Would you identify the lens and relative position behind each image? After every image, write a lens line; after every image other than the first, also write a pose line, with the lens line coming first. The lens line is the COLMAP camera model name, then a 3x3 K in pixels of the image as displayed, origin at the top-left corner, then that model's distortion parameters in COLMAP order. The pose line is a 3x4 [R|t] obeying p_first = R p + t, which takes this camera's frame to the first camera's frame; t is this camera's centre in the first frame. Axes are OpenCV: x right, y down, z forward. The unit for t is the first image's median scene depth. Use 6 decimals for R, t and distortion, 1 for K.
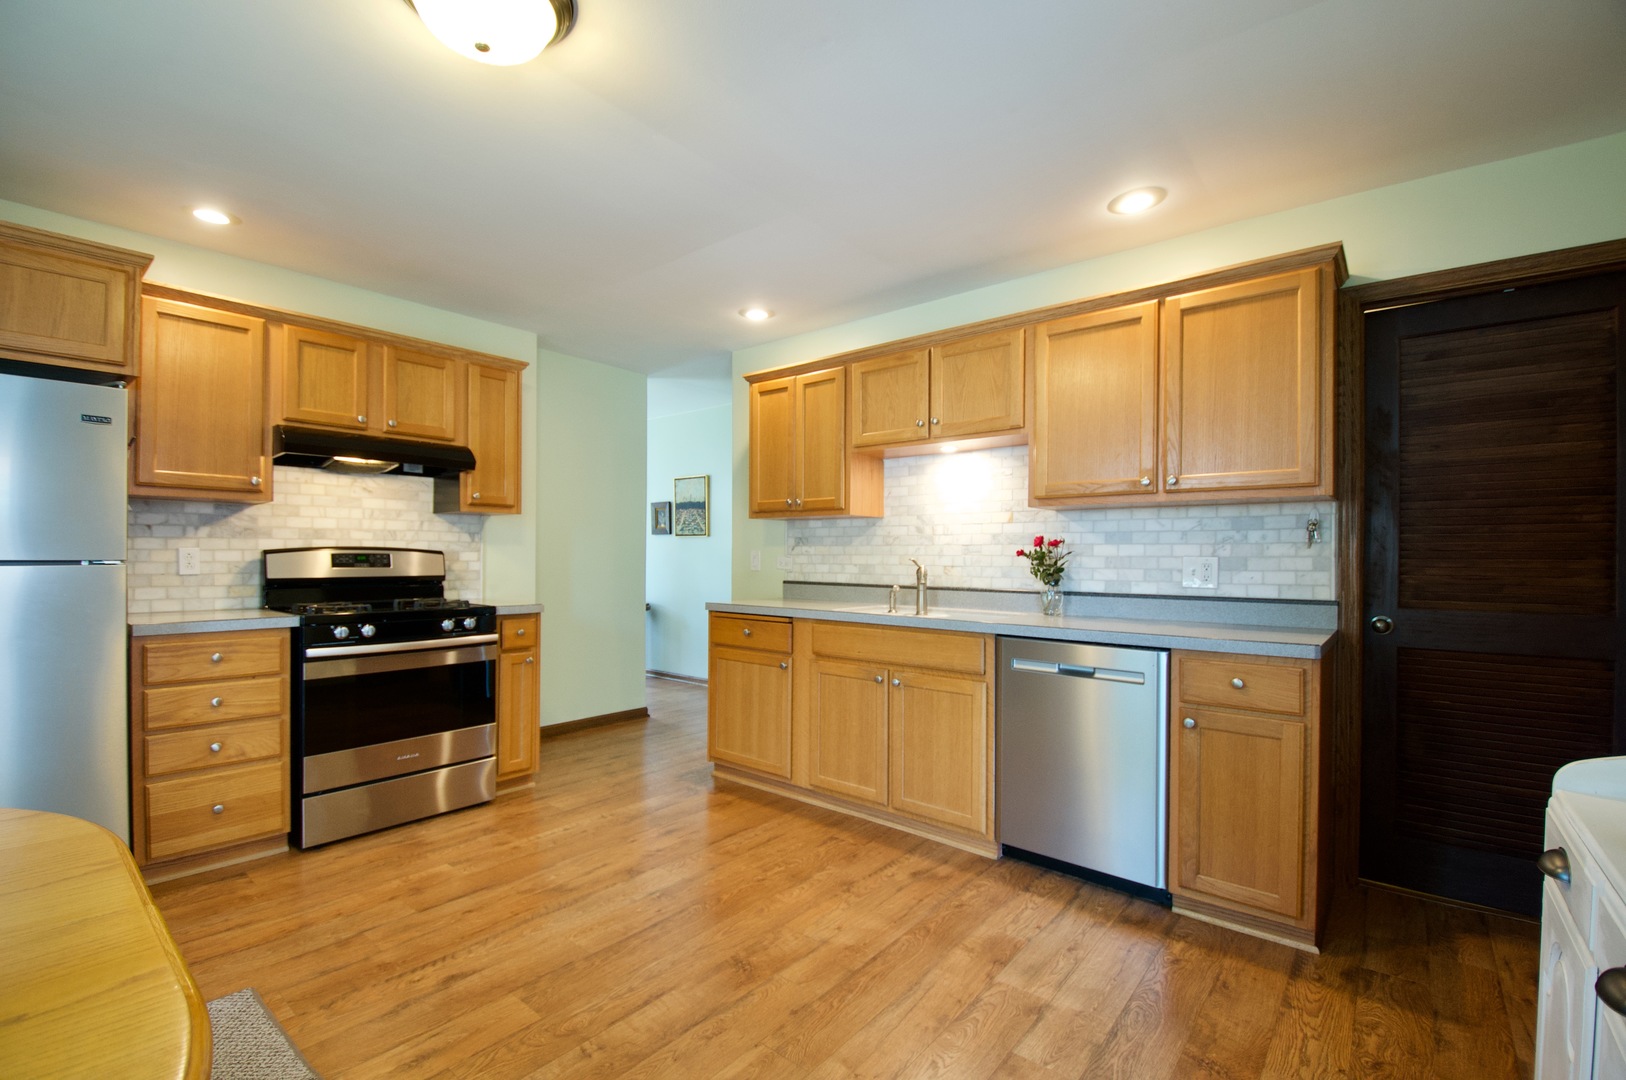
lens RADIAL K [[717.6, 0, 811.1], [0, 717.6, 558.2], [0, 0, 1]] dist [0.012333, -0.017839]
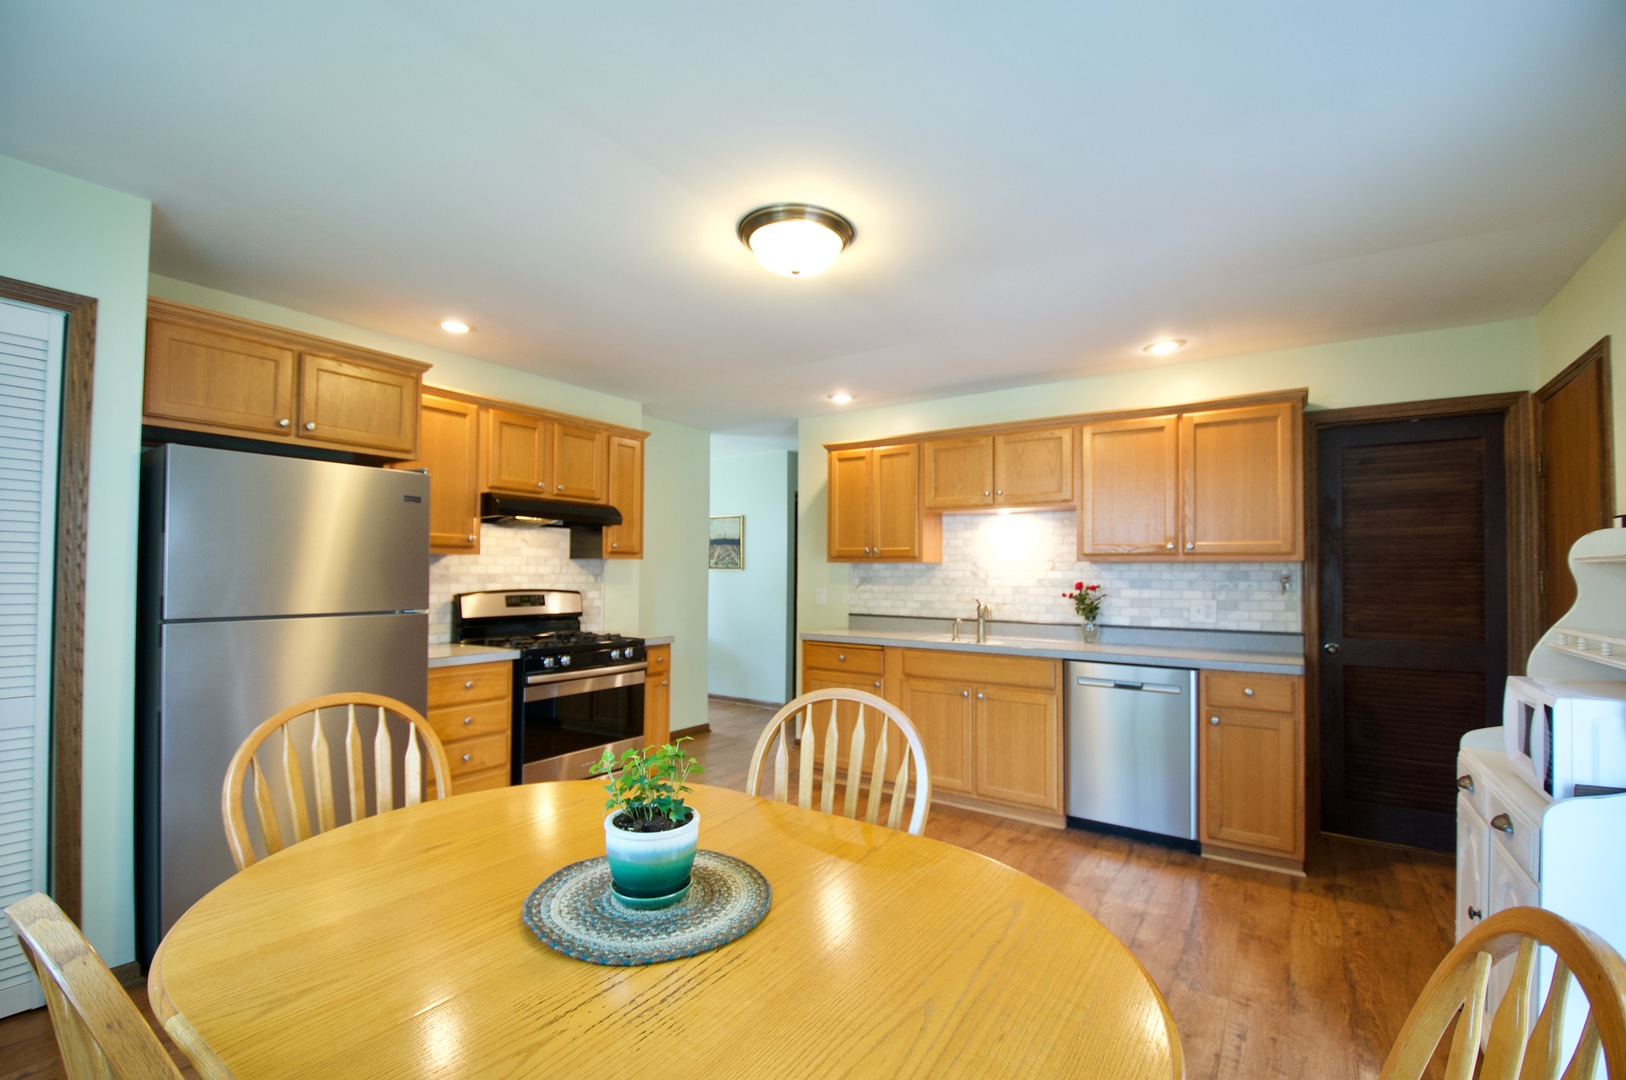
lens RADIAL K [[717.6, 0, 811.1], [0, 717.6, 558.2], [0, 0, 1]] dist [0.012333, -0.017839]
pose [[0.994710, 0.003546, 0.102659, -0.323414], [-0.000954, 0.999680, -0.025290, -0.043553], [-0.102716, 0.025058, 0.994395, -0.266369]]
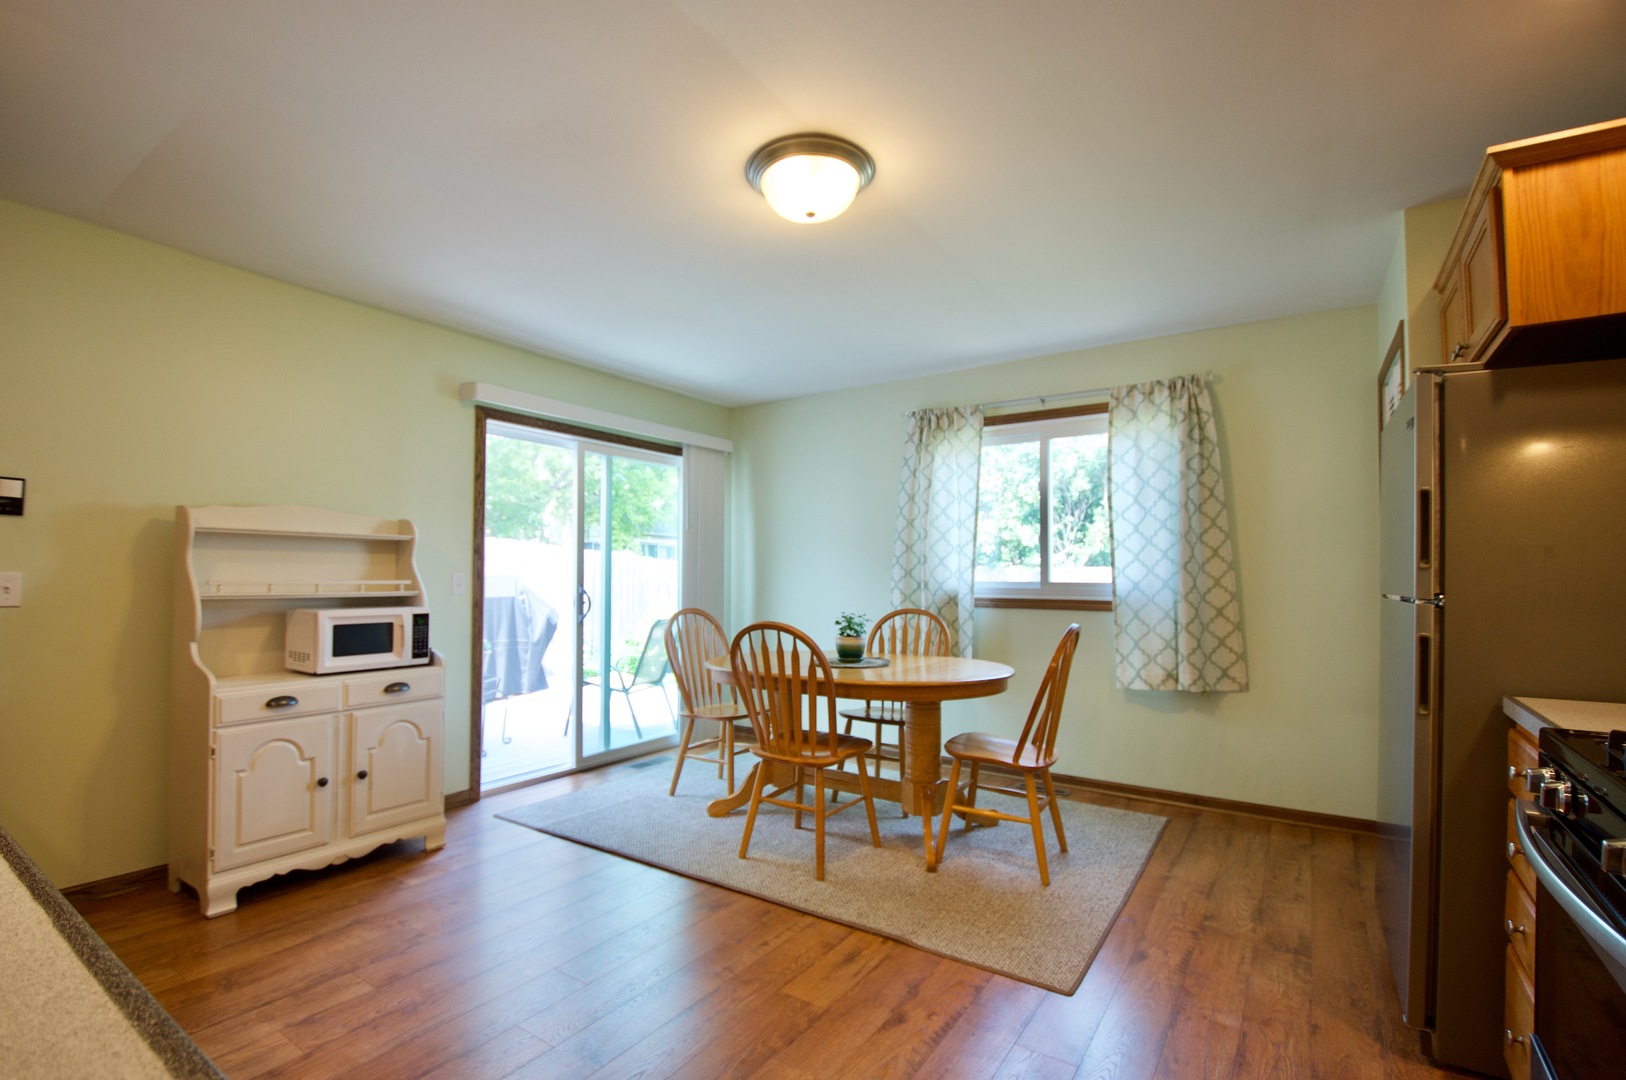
lens RADIAL K [[736.0, 0, 803.1], [0, 736.0, 554.3], [0, 0, 1]] dist [0.011990, -0.018955]
pose [[-0.996597, -0.014251, -0.081190, -0.187959], [-0.012458, 0.999668, -0.022545, -0.015668], [0.081484, -0.021457, -0.996444, 1.343429]]
